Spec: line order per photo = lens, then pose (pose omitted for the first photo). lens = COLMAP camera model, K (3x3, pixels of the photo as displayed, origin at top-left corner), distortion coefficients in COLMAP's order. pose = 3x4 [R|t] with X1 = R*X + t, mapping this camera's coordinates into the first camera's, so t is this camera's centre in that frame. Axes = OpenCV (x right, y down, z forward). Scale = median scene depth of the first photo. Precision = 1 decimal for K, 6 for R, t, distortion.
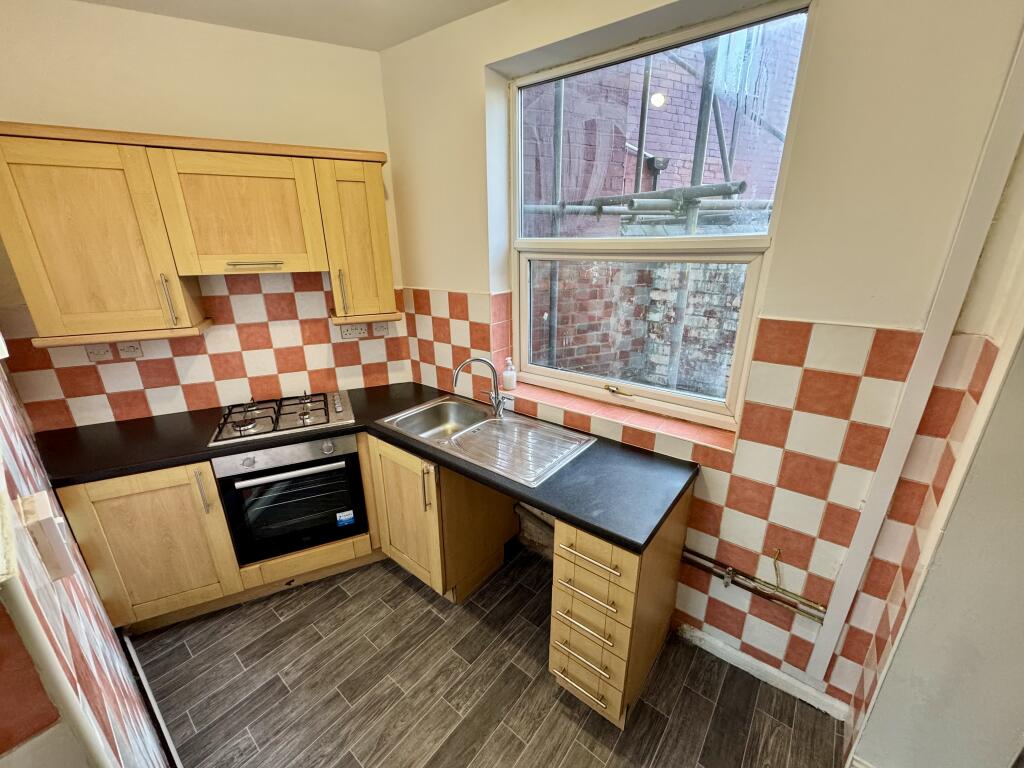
lens RADIAL K [[409.6, 0, 515.6], [0, 409.6, 384.6], [0, 0, 1]] dist [-0.004316, 0.000033]
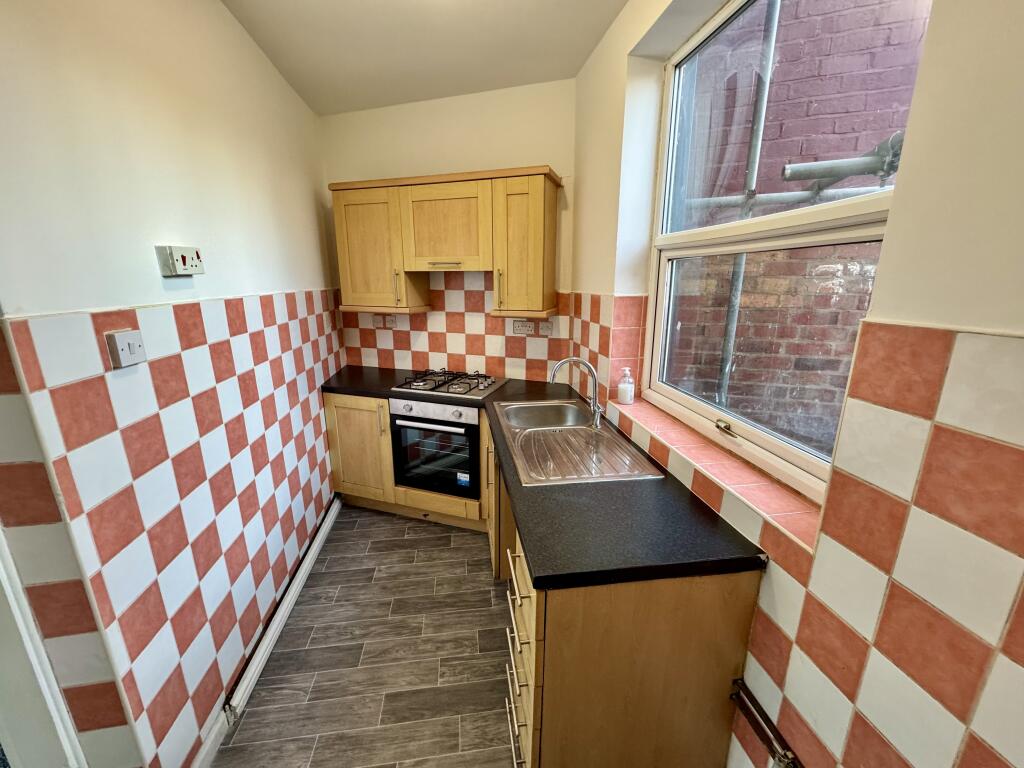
lens RADIAL K [[409.6, 0, 512.4], [0, 409.6, 384.7], [0, 0, 1]] dist [-0.004316, 0.000033]
pose [[0.720804, 0.179776, -0.669420, 0.446671], [-0.231363, 0.972792, 0.012126, 0.018481], [0.653386, 0.146139, 0.742786, 0.197785]]
